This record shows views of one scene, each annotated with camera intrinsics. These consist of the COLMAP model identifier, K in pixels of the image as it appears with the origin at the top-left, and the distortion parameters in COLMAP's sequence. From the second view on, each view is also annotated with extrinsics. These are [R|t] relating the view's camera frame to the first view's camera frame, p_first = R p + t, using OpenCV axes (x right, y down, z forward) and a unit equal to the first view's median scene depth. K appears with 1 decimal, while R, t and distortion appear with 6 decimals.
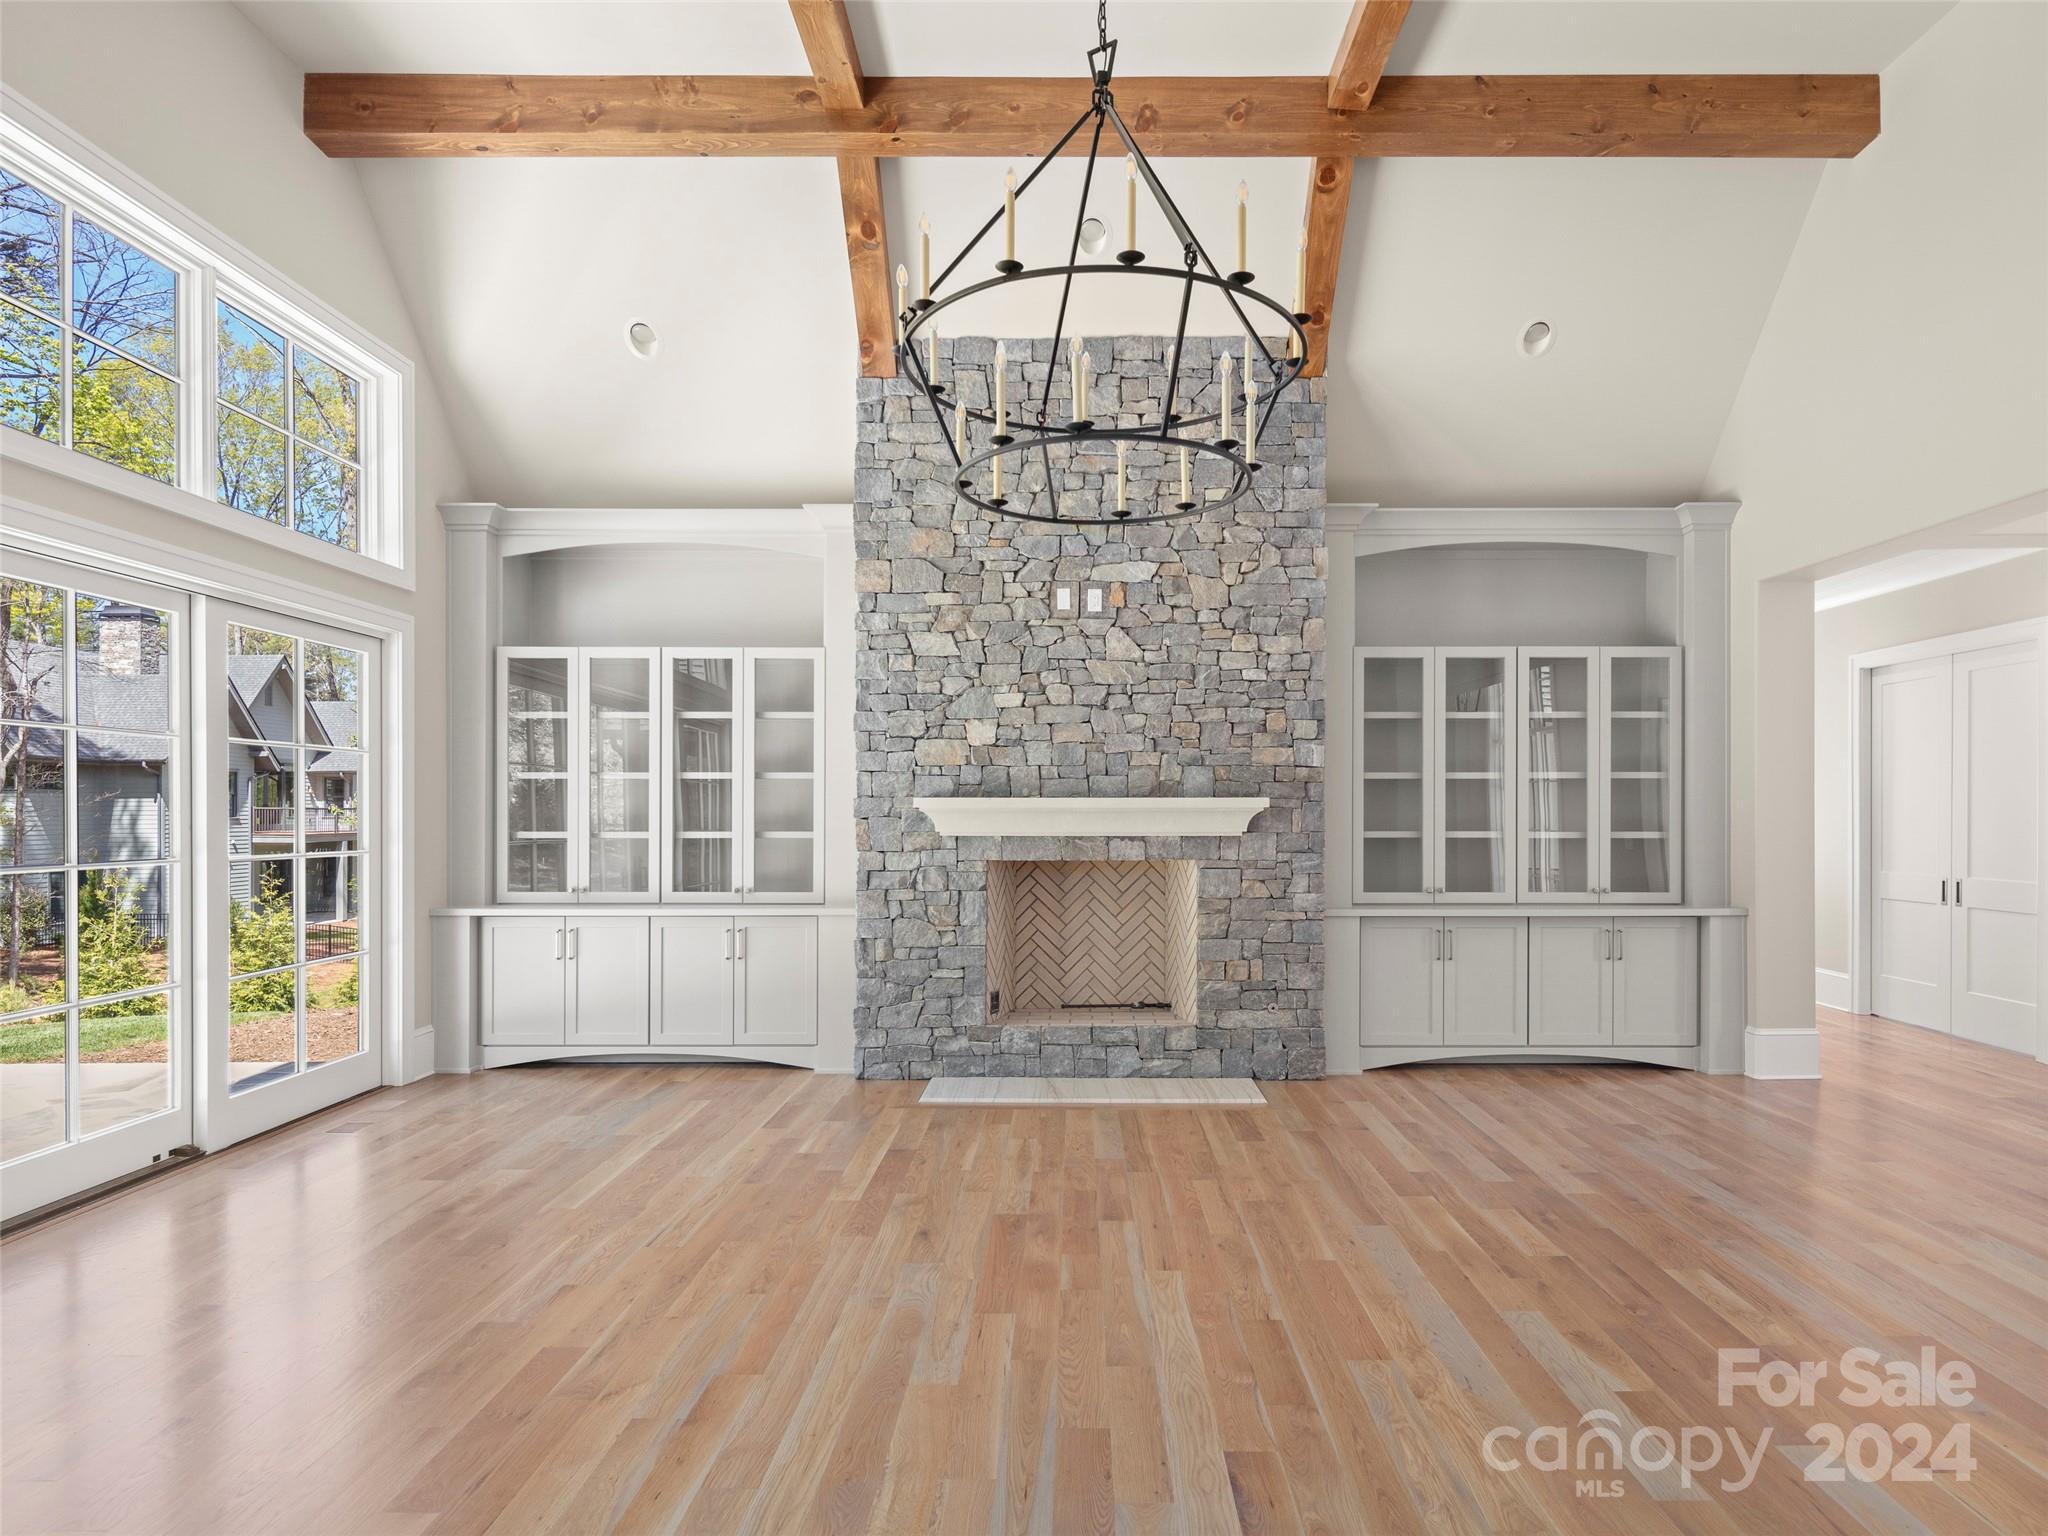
lens RADIAL K [[1128.4, 0, 1073.8], [0, 1128.4, 815.9], [0, 0, 1]] dist [0.007009, -0.005552]
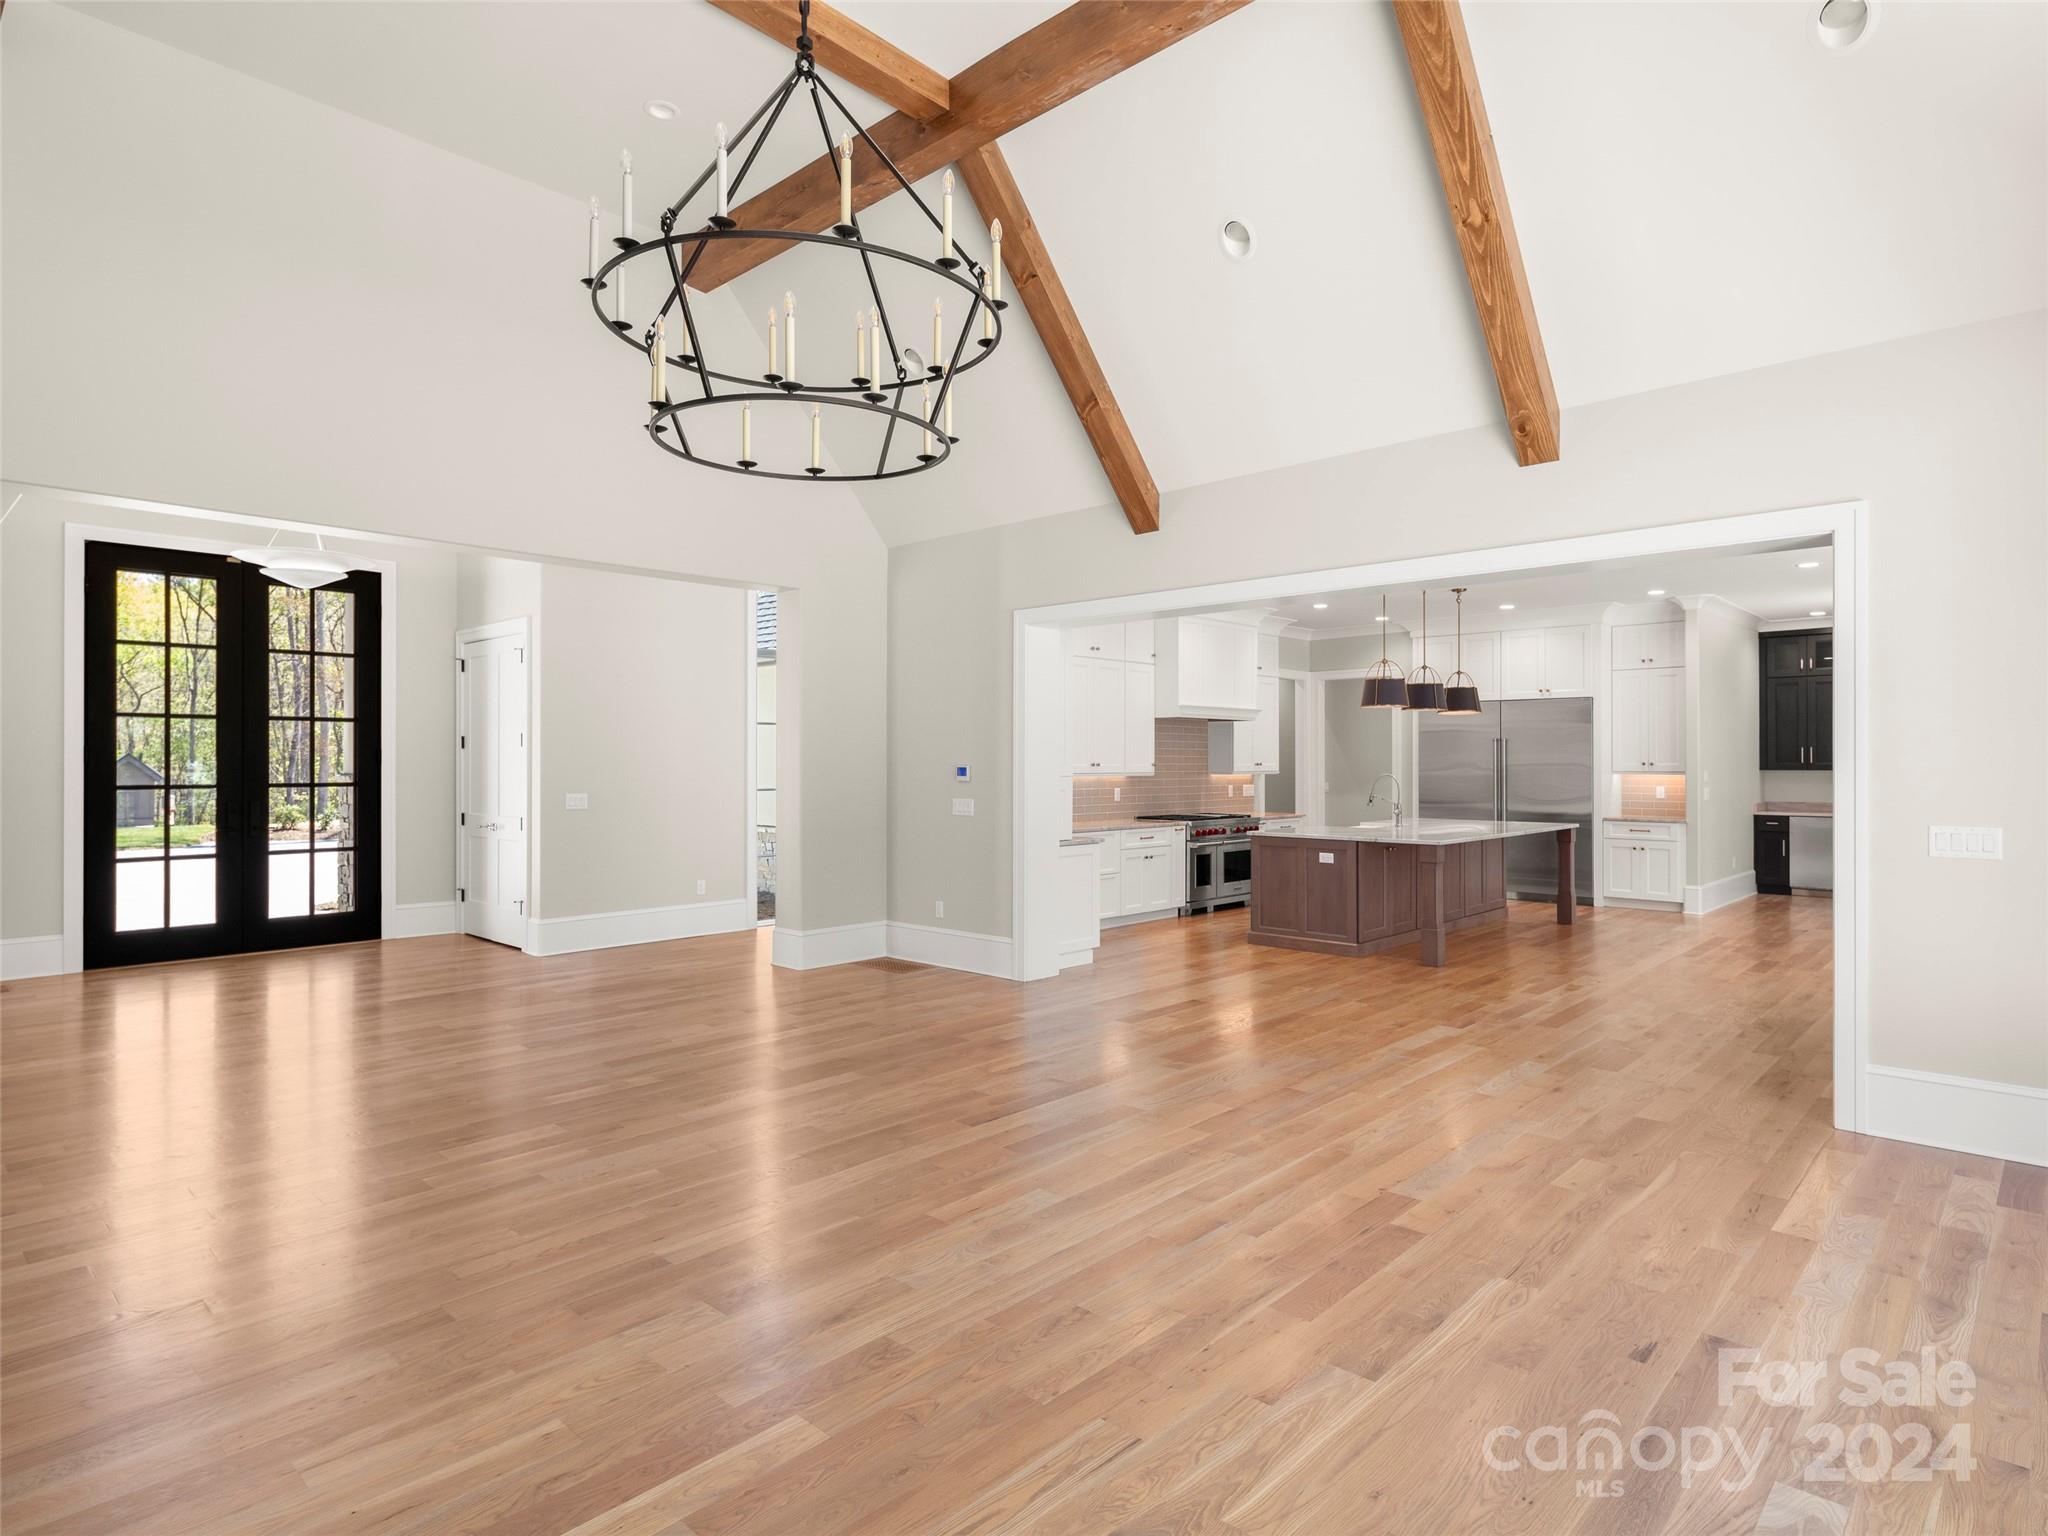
lens RADIAL K [[1128.4, 0, 1023.3], [0, 1128.4, 763.9], [0, 0, 1]] dist [0.007009, -0.005552]
pose [[-0.732057, 0.000939, 0.681242, -0.472282], [0.003040, 0.999994, 0.001888, -0.003311], [-0.681236, 0.003453, -0.732056, 0.934828]]
